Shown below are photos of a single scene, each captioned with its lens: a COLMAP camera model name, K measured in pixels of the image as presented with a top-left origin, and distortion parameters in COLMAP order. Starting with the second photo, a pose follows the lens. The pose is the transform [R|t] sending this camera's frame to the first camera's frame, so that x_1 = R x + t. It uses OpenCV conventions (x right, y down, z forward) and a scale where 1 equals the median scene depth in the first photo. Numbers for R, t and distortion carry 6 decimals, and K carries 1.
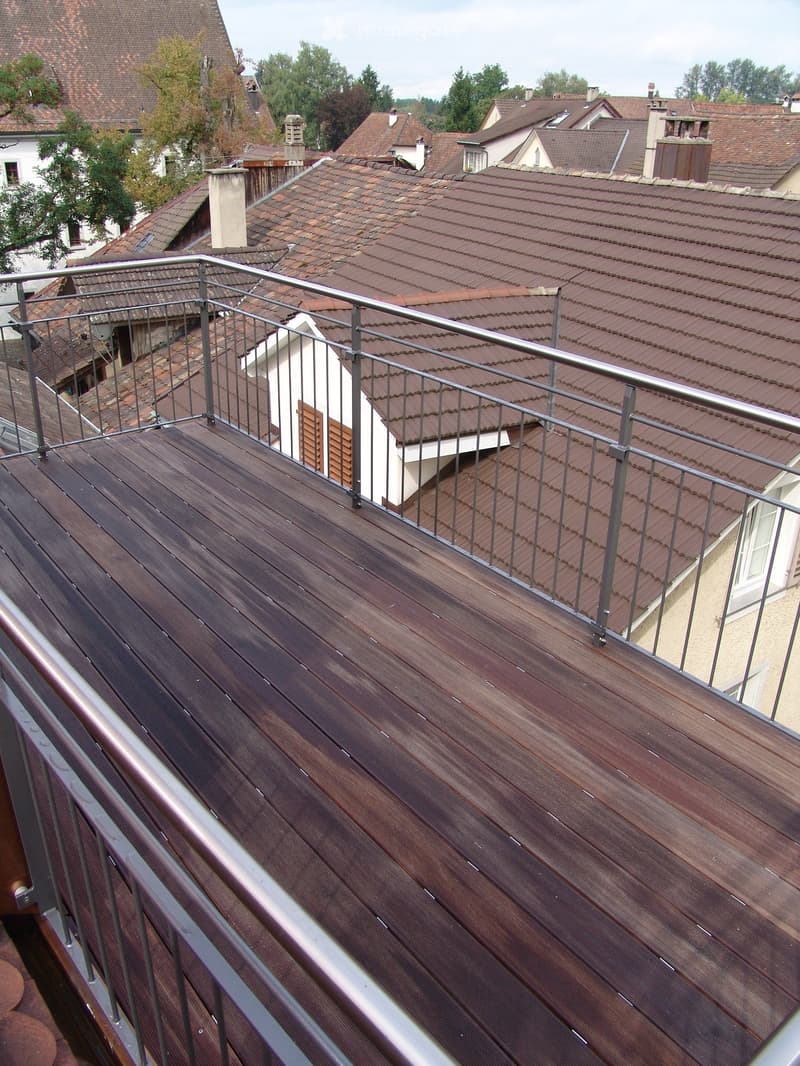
lens RADIAL K [[908.3, 0, 400.0], [0, 908.3, 533.0], [0, 0, 1]] dist [-0.133147, 0.156327]
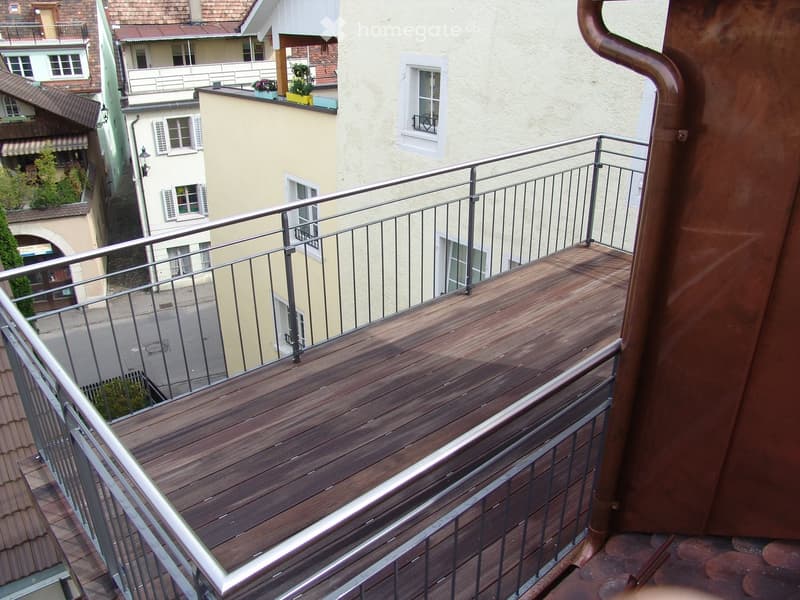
lens RADIAL K [[681.6, 0, 400.0], [0, 681.6, 300.0], [0, 0, 1]] dist [-0.133147, 0.156327]
pose [[-0.046603, -0.453446, 0.890064, -1.067430], [0.425999, 0.796922, 0.428299, -0.543240], [-0.903522, 0.399127, 0.156029, 0.848510]]
